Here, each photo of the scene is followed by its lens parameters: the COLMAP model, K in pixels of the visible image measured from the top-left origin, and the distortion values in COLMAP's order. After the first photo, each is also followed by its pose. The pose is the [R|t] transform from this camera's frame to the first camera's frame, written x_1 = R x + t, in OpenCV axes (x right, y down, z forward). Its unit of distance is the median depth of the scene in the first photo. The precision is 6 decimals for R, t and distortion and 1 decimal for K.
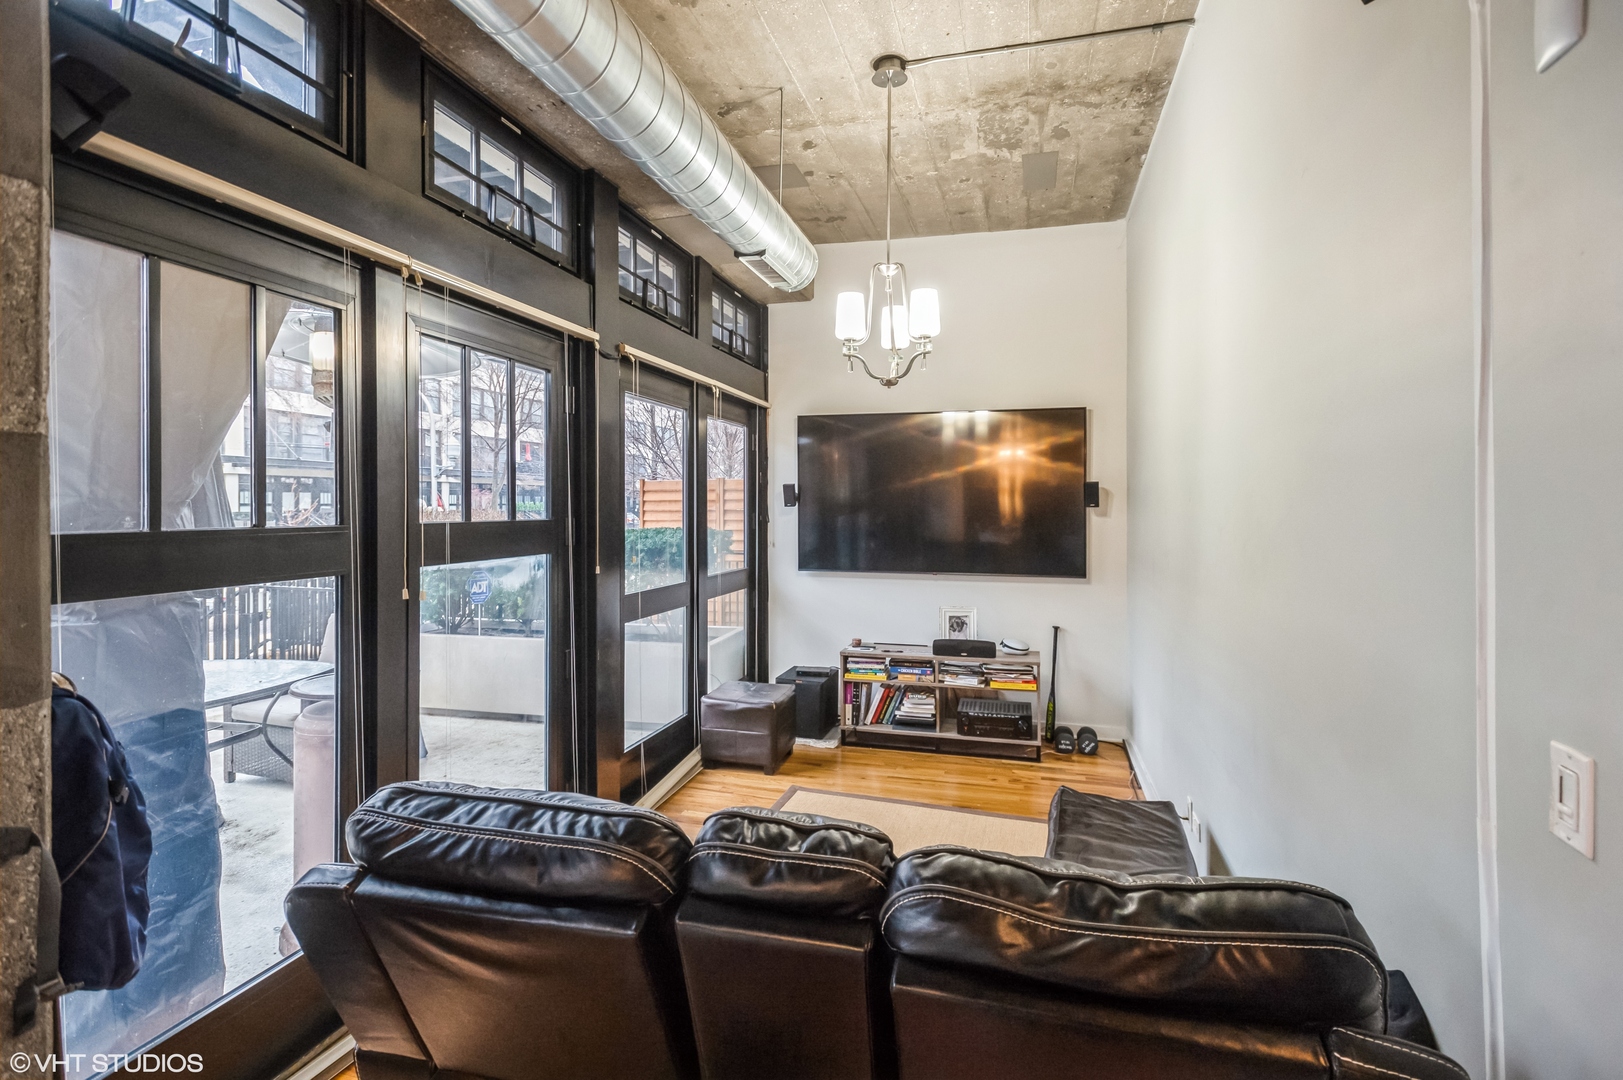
lens RADIAL K [[774.5, 0, 827.0], [0, 774.5, 502.8], [0, 0, 1]] dist [0.012275, -0.001801]
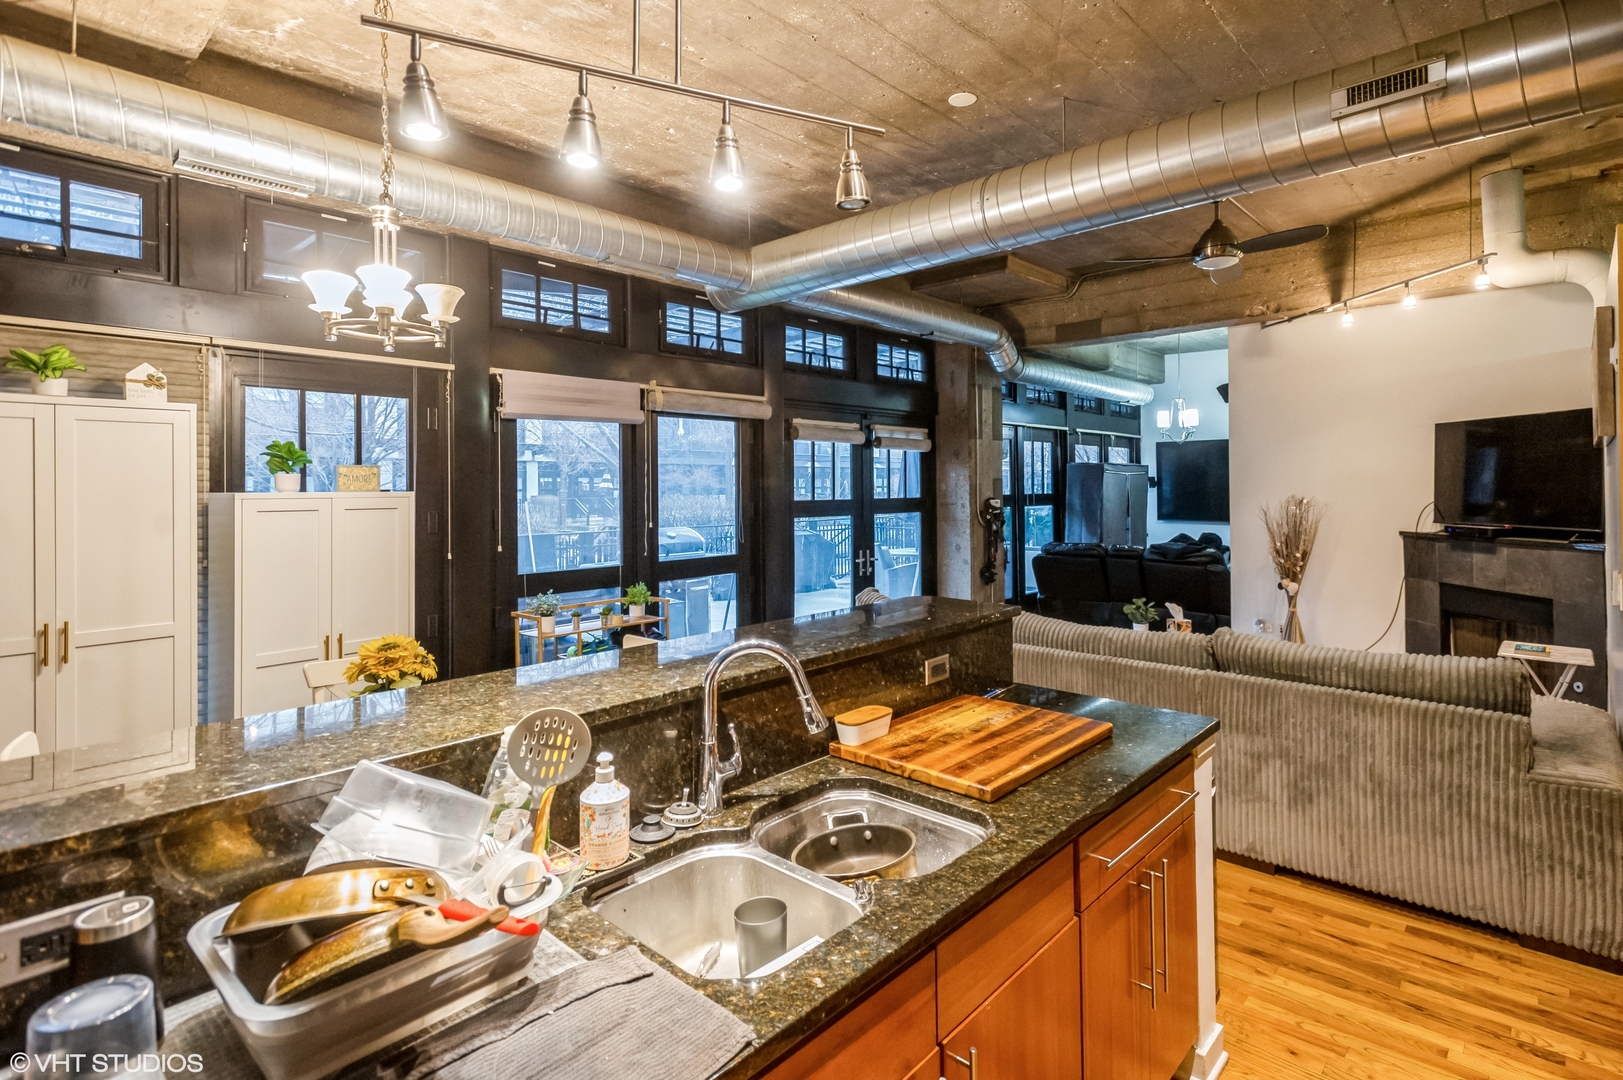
lens RADIAL K [[774.5, 0, 822.5], [0, 774.5, 473.4], [0, 0, 1]] dist [0.012275, -0.001801]
pose [[0.881122, -0.016050, -0.472616, 0.250623], [0.009207, 0.999817, -0.016790, -0.011425], [0.472799, 0.010442, 0.881109, -1.935578]]
